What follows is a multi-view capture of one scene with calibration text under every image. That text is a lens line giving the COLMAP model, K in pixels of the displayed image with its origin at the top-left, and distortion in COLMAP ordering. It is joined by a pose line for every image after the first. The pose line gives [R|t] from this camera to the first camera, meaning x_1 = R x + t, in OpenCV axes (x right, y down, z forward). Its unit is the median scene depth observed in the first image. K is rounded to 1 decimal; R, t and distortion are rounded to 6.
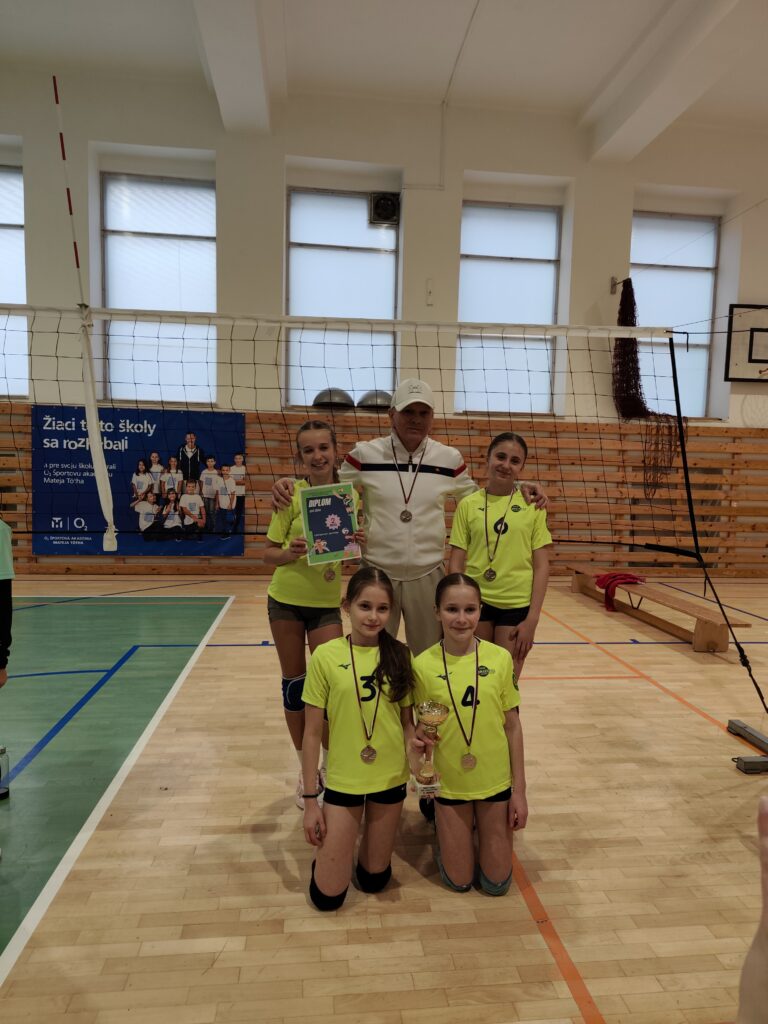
lens RADIAL K [[855.7, 0, 382.0], [0, 855.7, 523.7], [0, 0, 1]] dist [0.042679, -0.016855]
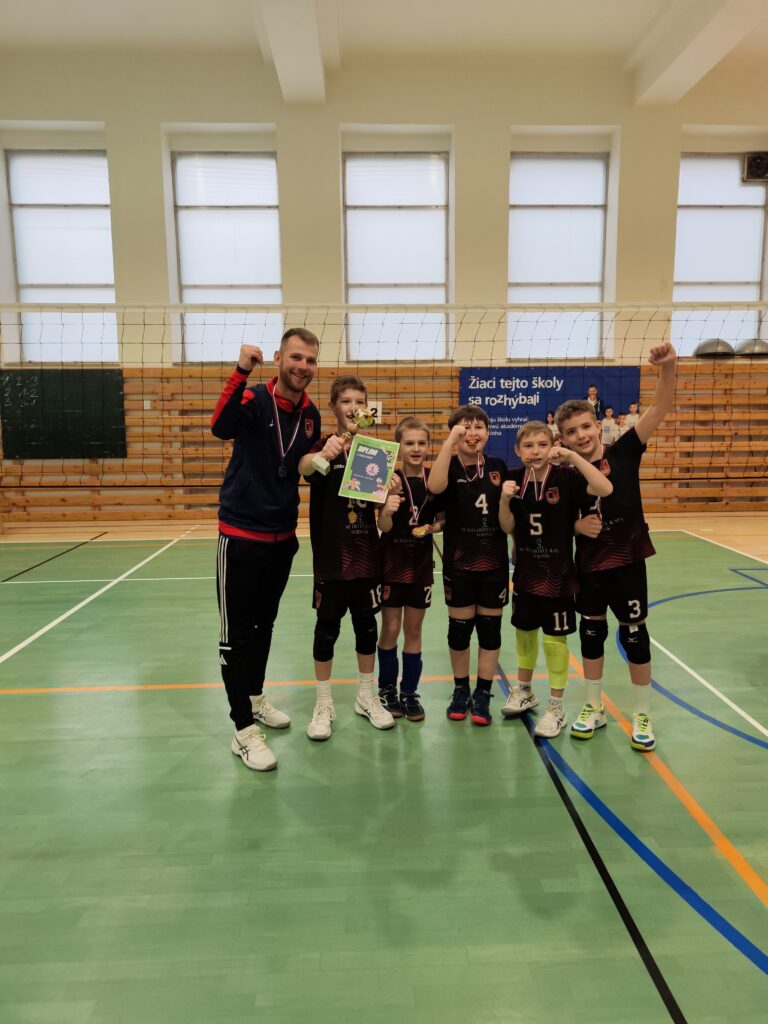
lens RADIAL K [[797.5, 0, 381.5], [0, 797.5, 517.1], [0, 0, 1]] dist [0.002108, 0.002340]
pose [[0.994574, -0.026012, -0.100730, -0.390647], [0.032121, 0.997711, 0.059513, -0.006793], [0.098951, -0.062425, 0.993132, -0.060881]]
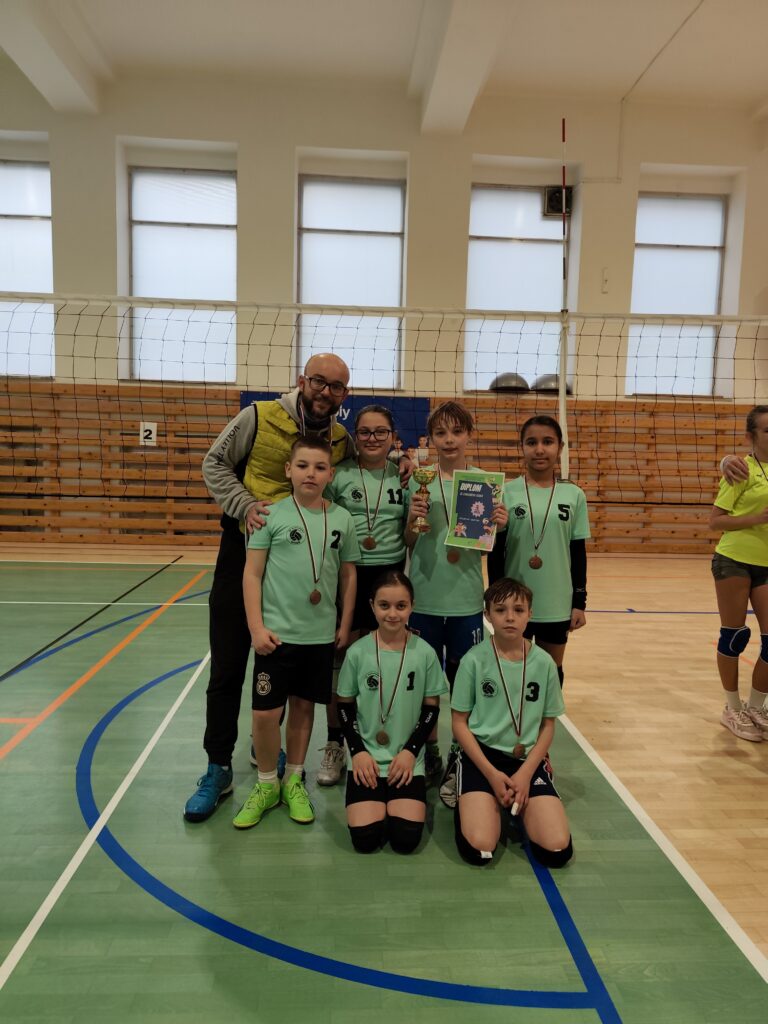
lens RADIAL K [[828.3, 0, 421.9], [0, 828.3, 509.6], [0, 0, 1]] dist [0.033939, -0.034075]
pose [[0.996939, 0.006298, -0.077933, -0.086229], [-0.005696, 0.999952, 0.007941, 0.002679], [0.077979, -0.007473, 0.996927, -0.029095]]
